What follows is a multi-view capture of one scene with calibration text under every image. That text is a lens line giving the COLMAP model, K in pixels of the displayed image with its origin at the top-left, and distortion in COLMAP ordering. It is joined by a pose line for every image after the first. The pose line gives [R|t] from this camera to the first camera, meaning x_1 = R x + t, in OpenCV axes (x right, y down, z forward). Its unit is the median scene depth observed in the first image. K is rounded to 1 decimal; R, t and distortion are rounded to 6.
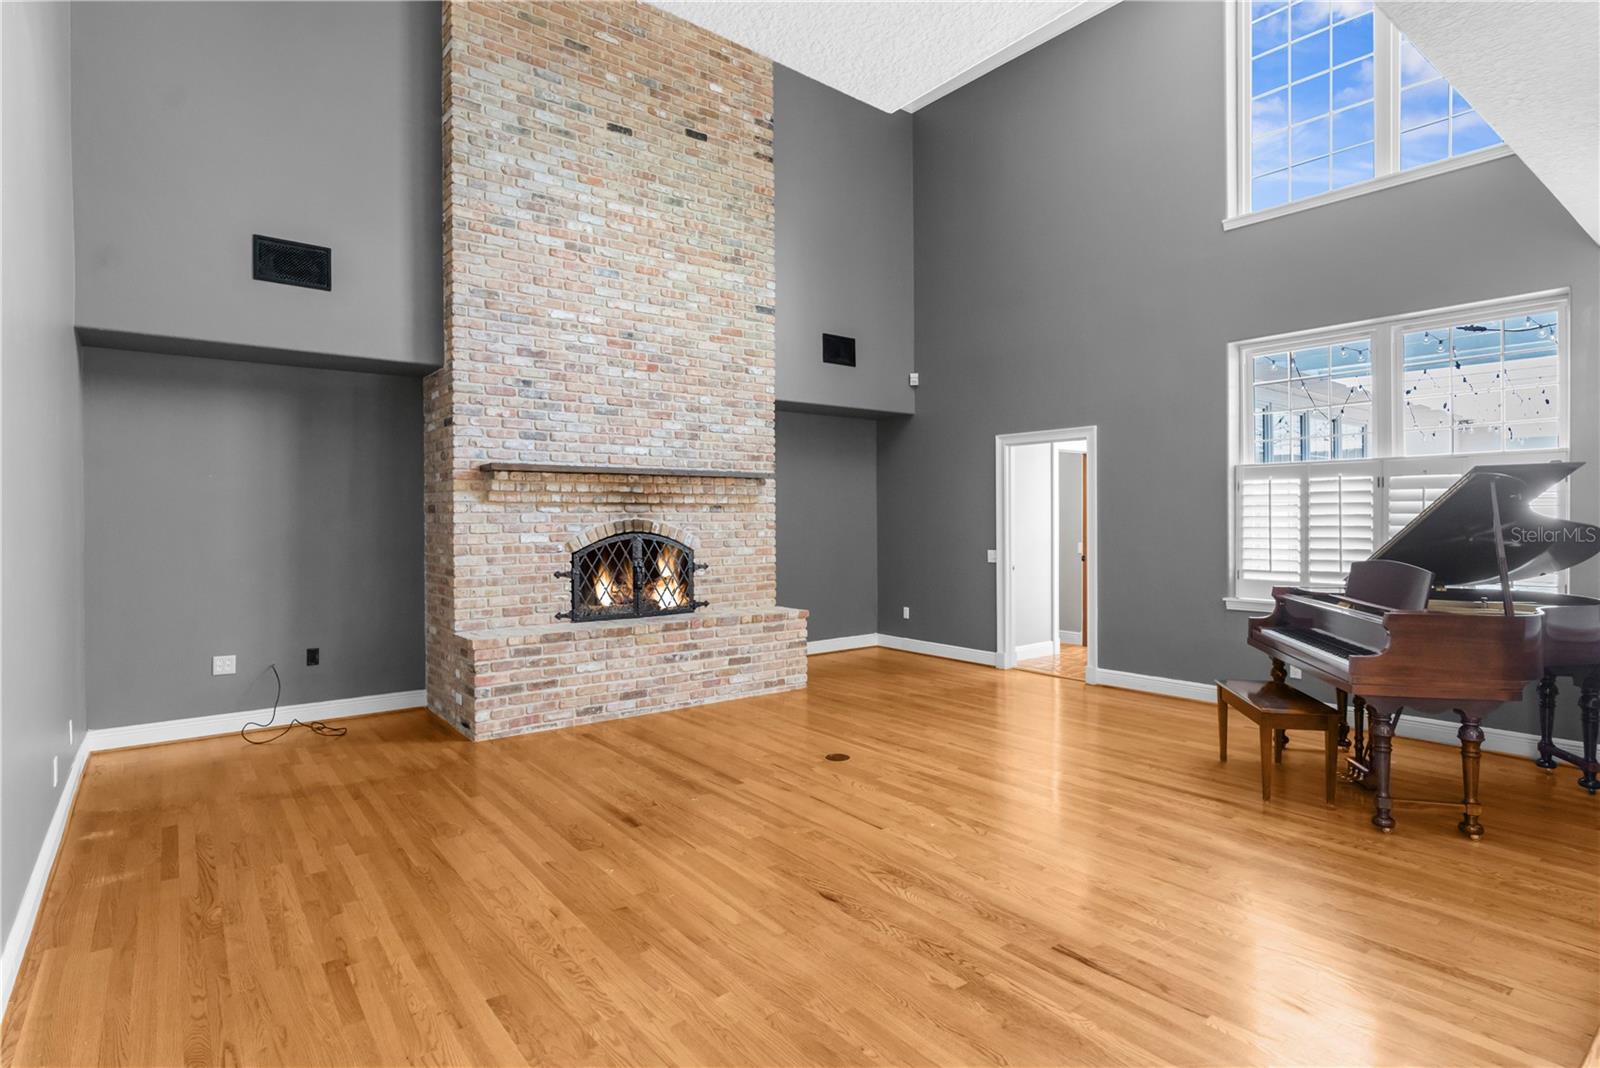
lens RADIAL K [[822.5, 0, 807.5], [0, 822.5, 527.1], [0, 0, 1]] dist [-0.018092, 0.000561]
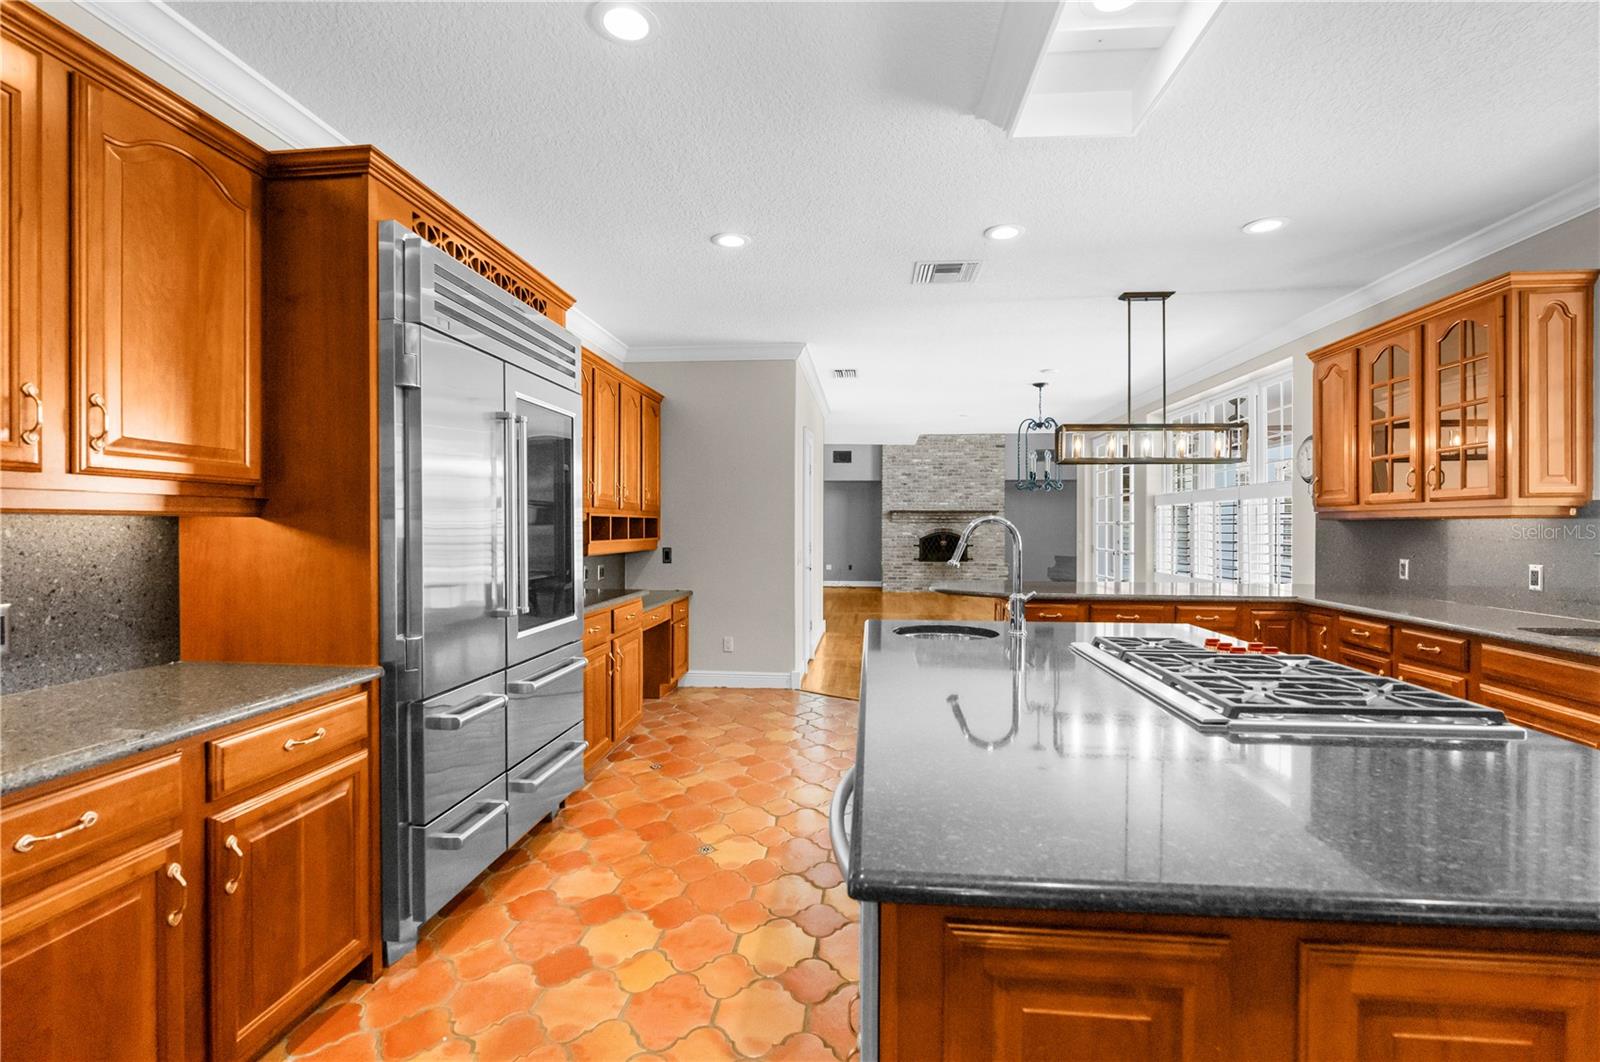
lens RADIAL K [[731.5, 0, 798.9], [0, 731.5, 525.8], [0, 0, 1]] dist [-0.002356, 0.000523]
pose [[0.726252, 0.011482, -0.687332, 1.222375], [-0.014998, 0.999887, 0.000856, -0.011406], [0.687264, 0.009687, 0.726343, -1.245816]]
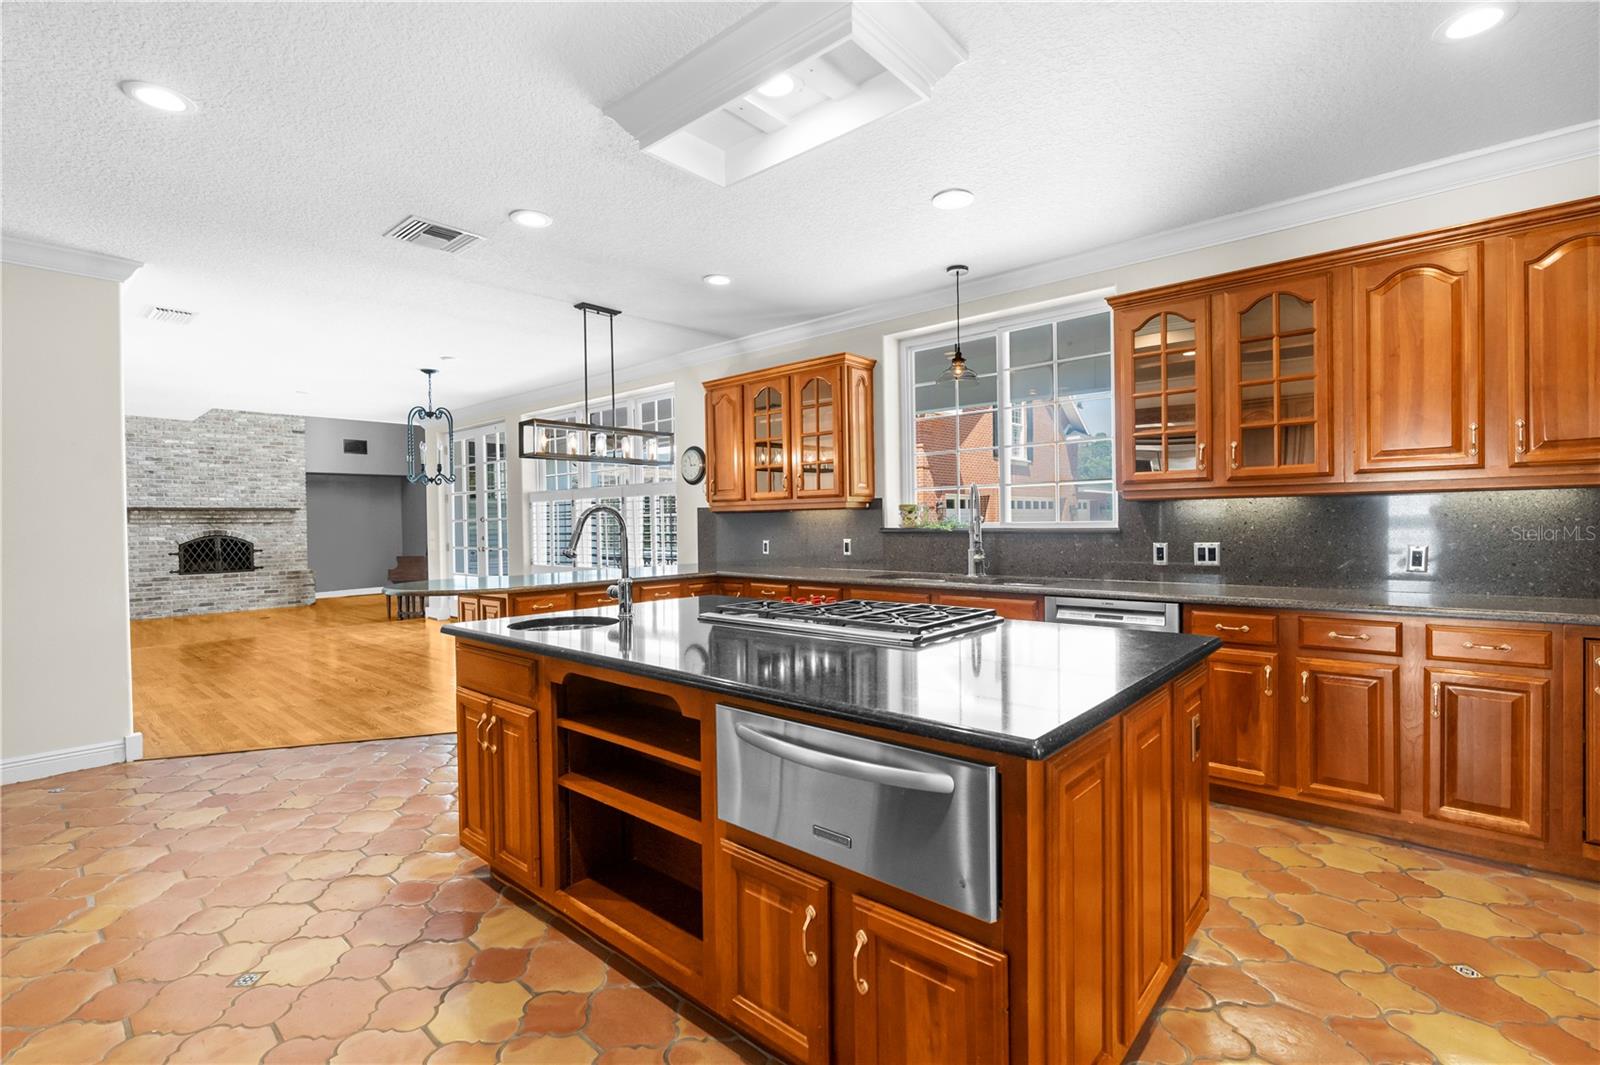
lens RADIAL K [[731.5, 0, 808.8], [0, 731.5, 531.9], [0, 0, 1]] dist [-0.002356, 0.000523]
pose [[0.982602, -0.008251, 0.185540, 1.047874], [0.007204, 0.999954, 0.006316, -0.004580], [-0.185583, -0.004869, 0.982616, -1.313824]]
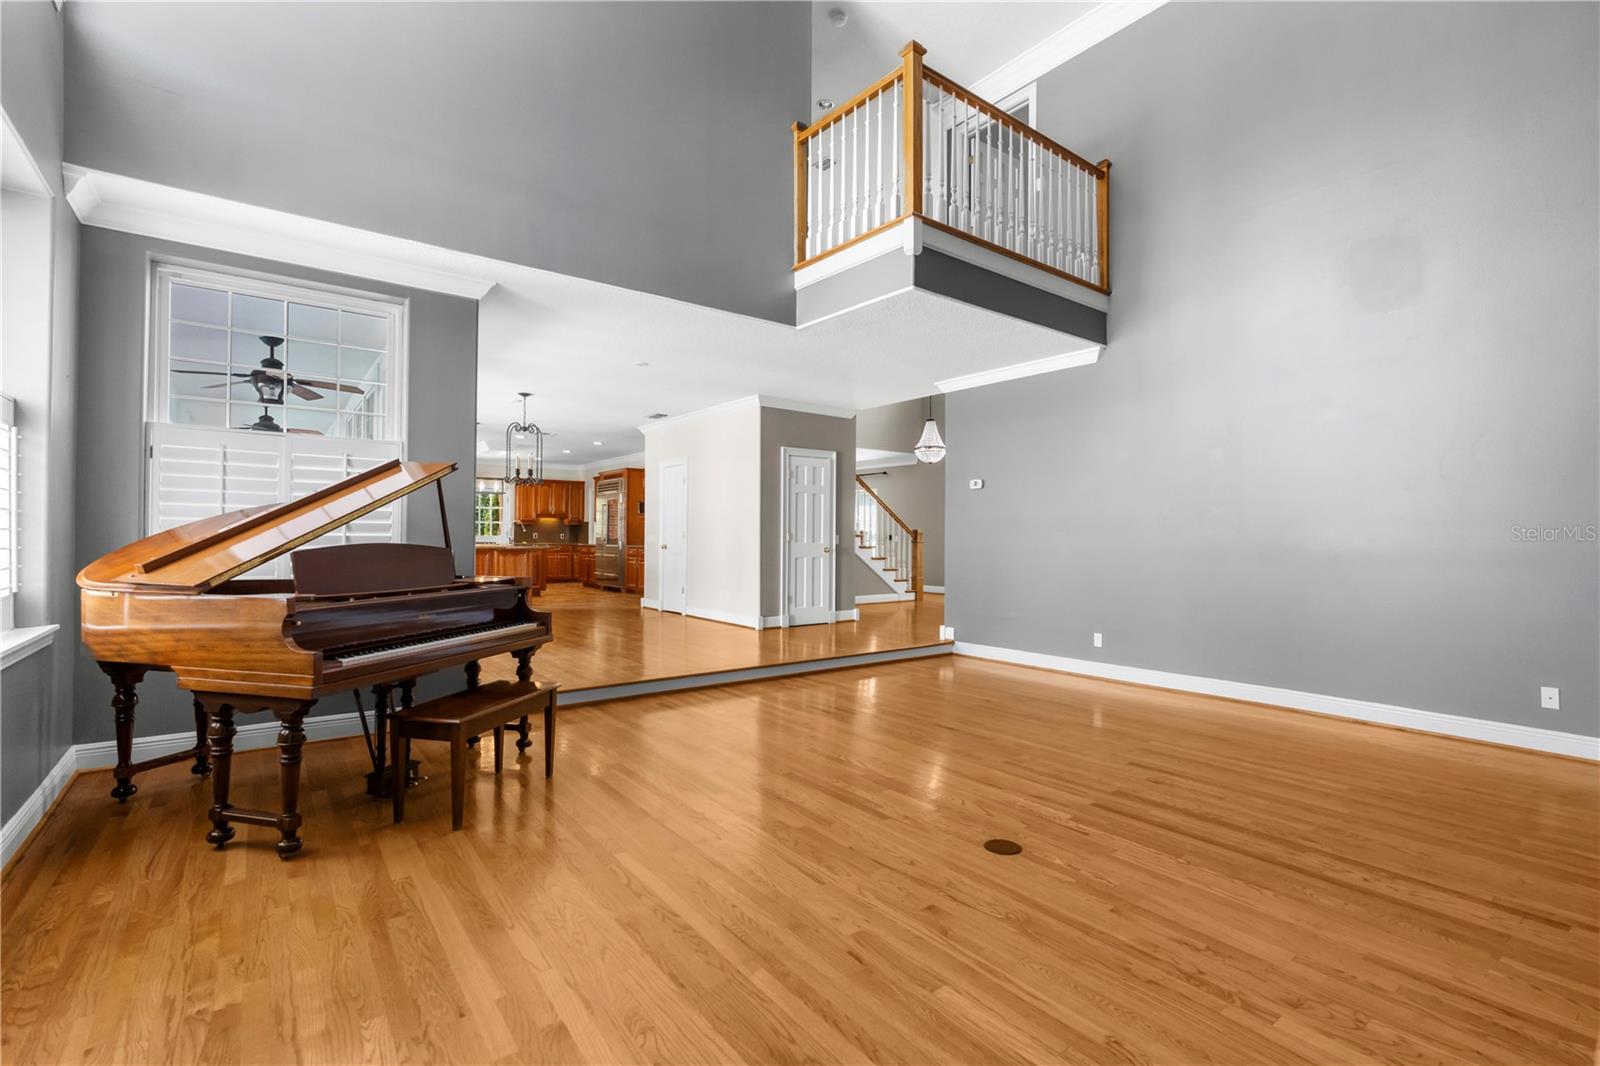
lens RADIAL K [[731.5, 0, 809.3], [0, 731.5, 539.0], [0, 0, 1]] dist [-0.002356, 0.000523]
pose [[-0.999903, 0.000148, 0.013897, 0.145597], [0.000229, 0.999983, 0.005784, 0.021281], [-0.013896, 0.005787, -0.999887, 1.253263]]
